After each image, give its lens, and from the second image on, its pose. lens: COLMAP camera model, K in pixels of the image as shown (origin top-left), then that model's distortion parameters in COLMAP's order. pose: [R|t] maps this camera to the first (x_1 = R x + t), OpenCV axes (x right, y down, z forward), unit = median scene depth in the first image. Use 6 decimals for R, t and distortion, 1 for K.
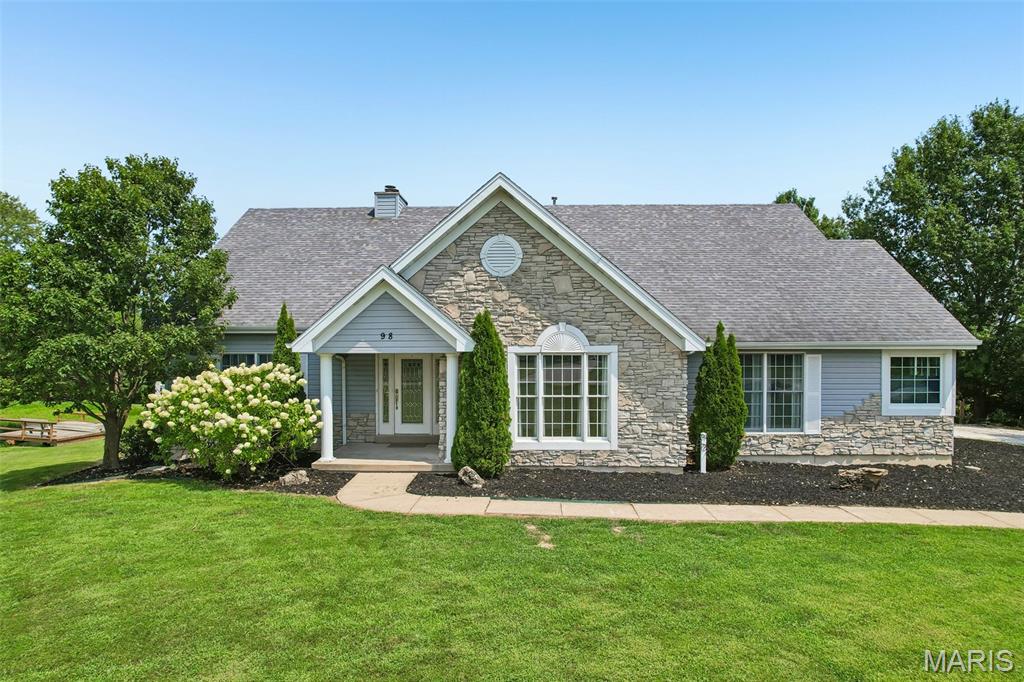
lens RADIAL K [[656.3, 0, 506.5], [0, 656.3, 359.2], [0, 0, 1]] dist [-0.077376, 0.069997]
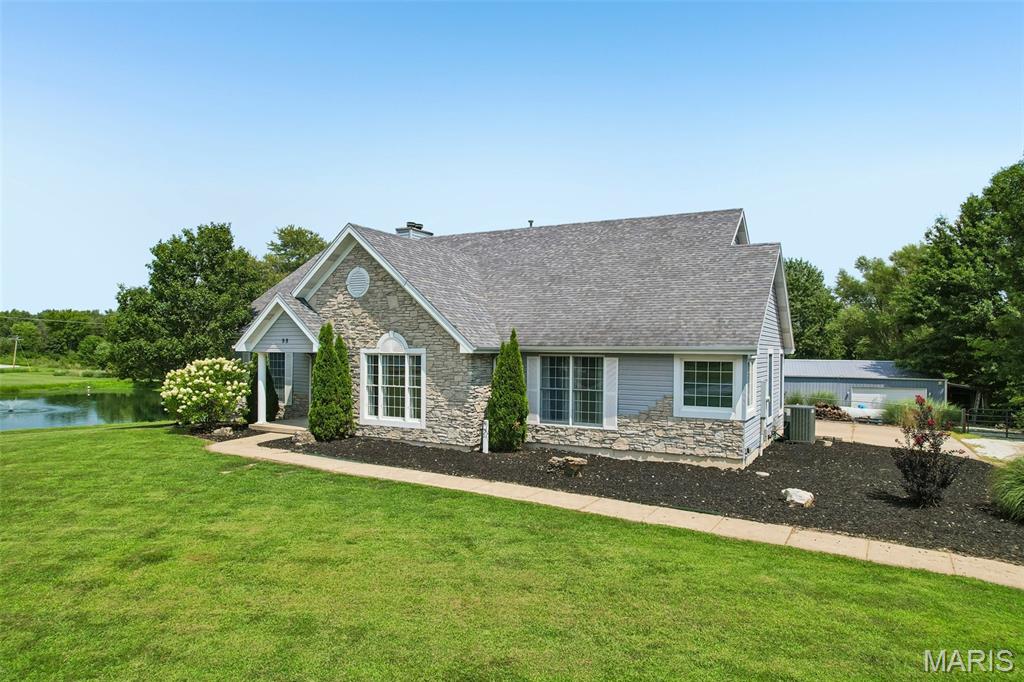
lens RADIAL K [[656.3, 0, 509.5], [0, 656.3, 355.4], [0, 0, 1]] dist [-0.077376, 0.069997]
pose [[0.894070, 0.011549, -0.447778, 0.890718], [-0.015600, 0.999864, -0.005360, -0.002465], [0.447655, 0.011777, 0.894129, -0.080527]]
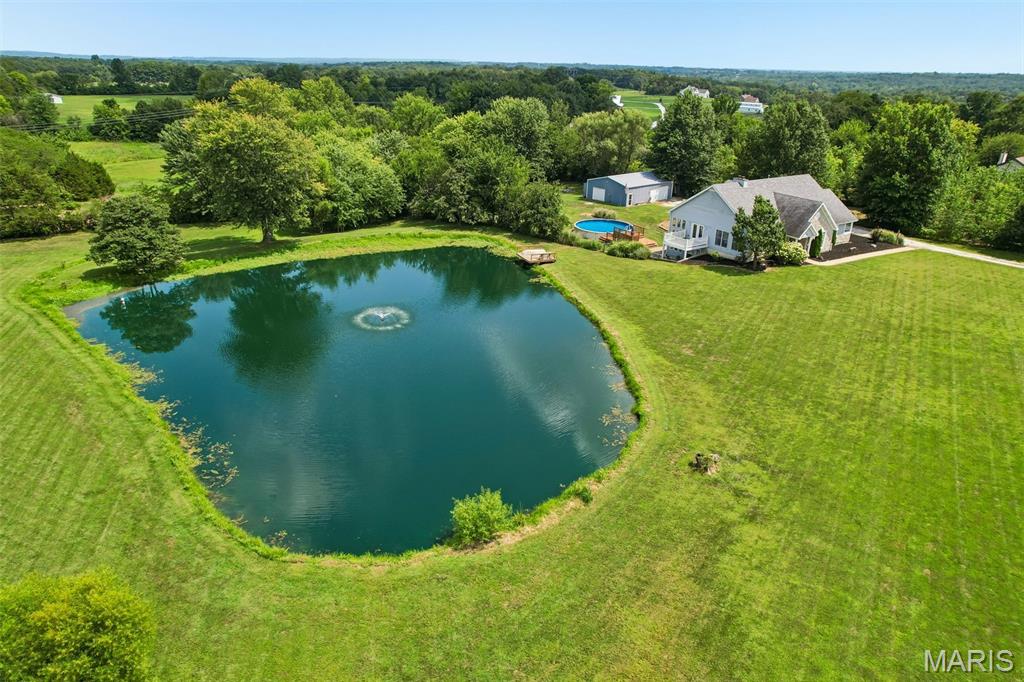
lens RADIAL K [[656.3, 0, 510.2], [0, 656.3, 344.6], [0, 0, 1]] dist [-0.077376, 0.069997]
pose [[0.819562, -0.217989, 0.529904, -5.034574], [-0.010758, 0.918788, 0.394605, -1.242964], [-0.572889, -0.329104, 0.750659, -1.833465]]
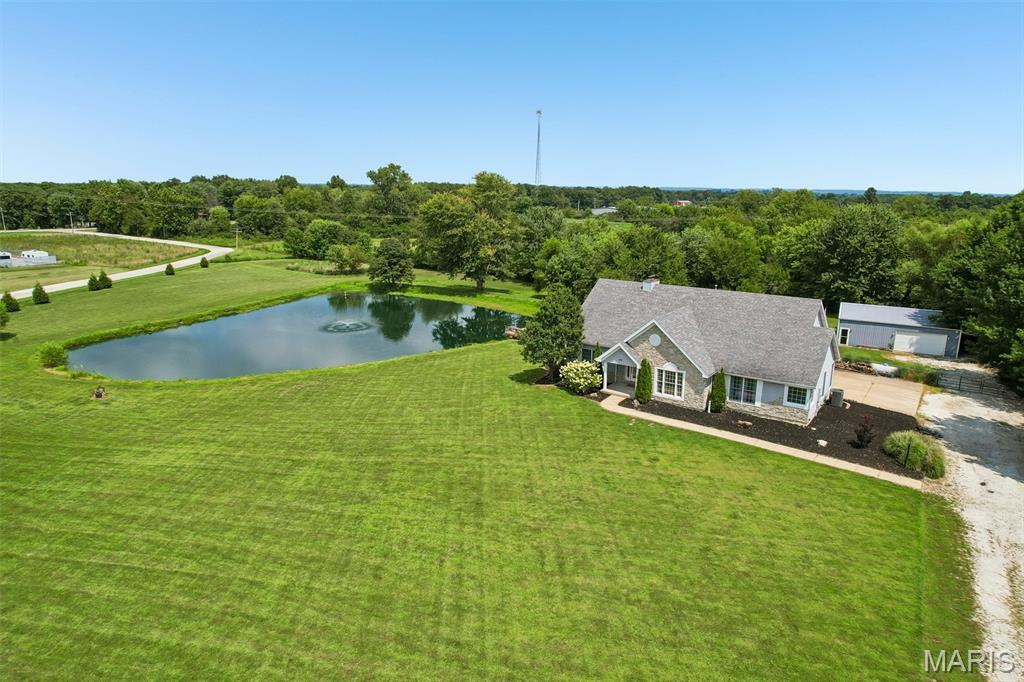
lens RADIAL K [[656.3, 0, 514.6], [0, 656.3, 340.7], [0, 0, 1]] dist [-0.077376, 0.069997]
pose [[0.835992, 0.132000, -0.532629, 1.179877], [-0.015479, 0.975923, 0.217564, -0.873769], [0.548524, -0.173637, 0.817907, -2.142776]]
